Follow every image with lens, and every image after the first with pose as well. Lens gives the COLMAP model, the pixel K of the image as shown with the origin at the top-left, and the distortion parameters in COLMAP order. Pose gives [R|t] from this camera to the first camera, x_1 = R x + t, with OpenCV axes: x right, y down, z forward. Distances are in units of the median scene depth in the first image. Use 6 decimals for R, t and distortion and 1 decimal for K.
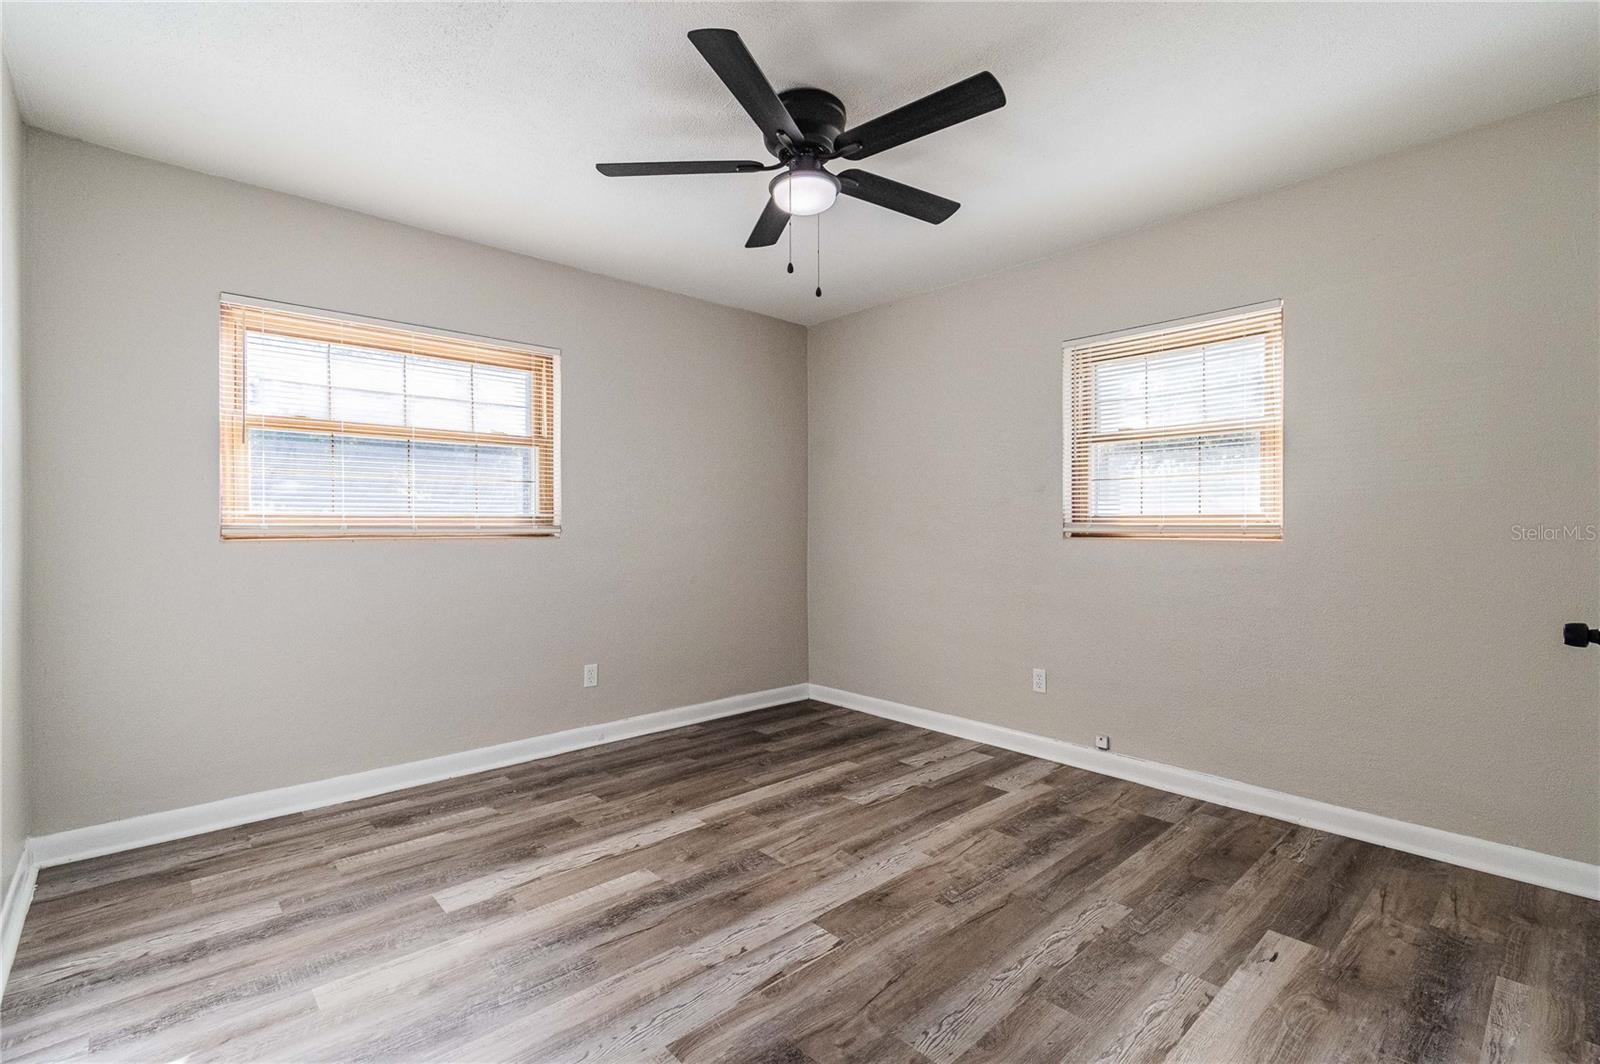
lens RADIAL K [[716.2, 0, 816.7], [0, 716.2, 523.5], [0, 0, 1]] dist [0.000365, -0.000234]
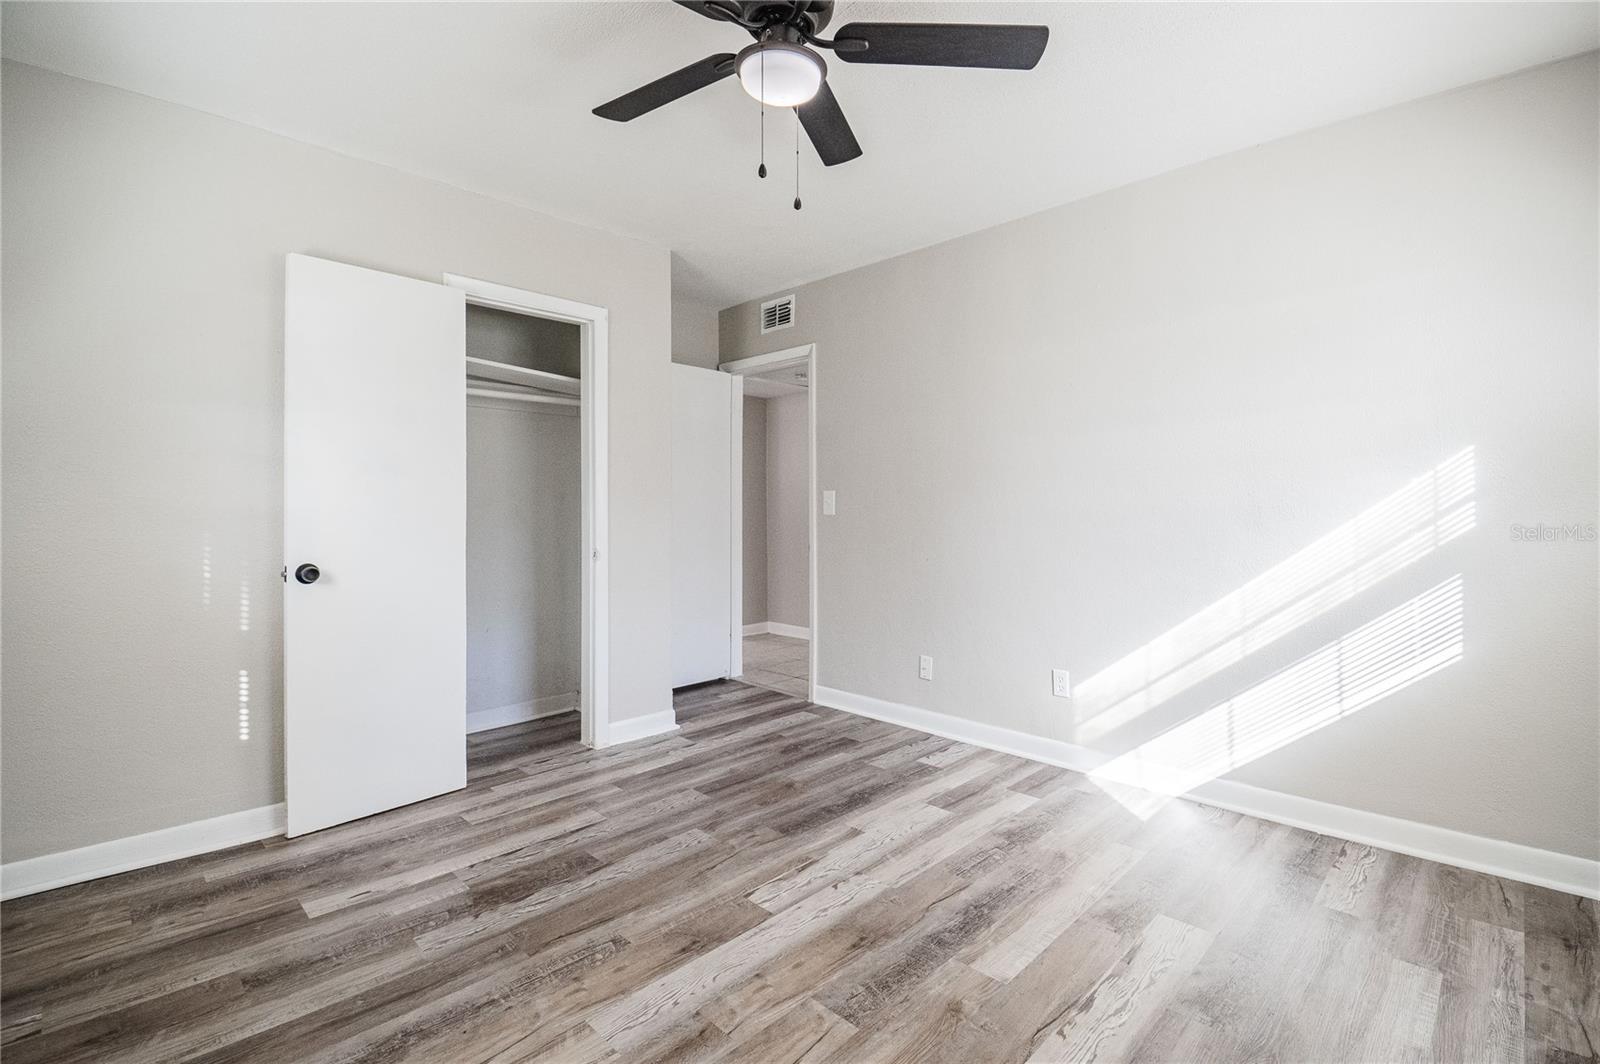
lens RADIAL K [[716.2, 0, 816.7], [0, 716.2, 523.5], [0, 0, 1]] dist [0.000365, -0.000234]
pose [[-0.998816, 0.004368, -0.048442, -0.020414], [0.003657, 0.999884, 0.014762, 0.010816], [0.048501, 0.014567, -0.998717, 1.963597]]
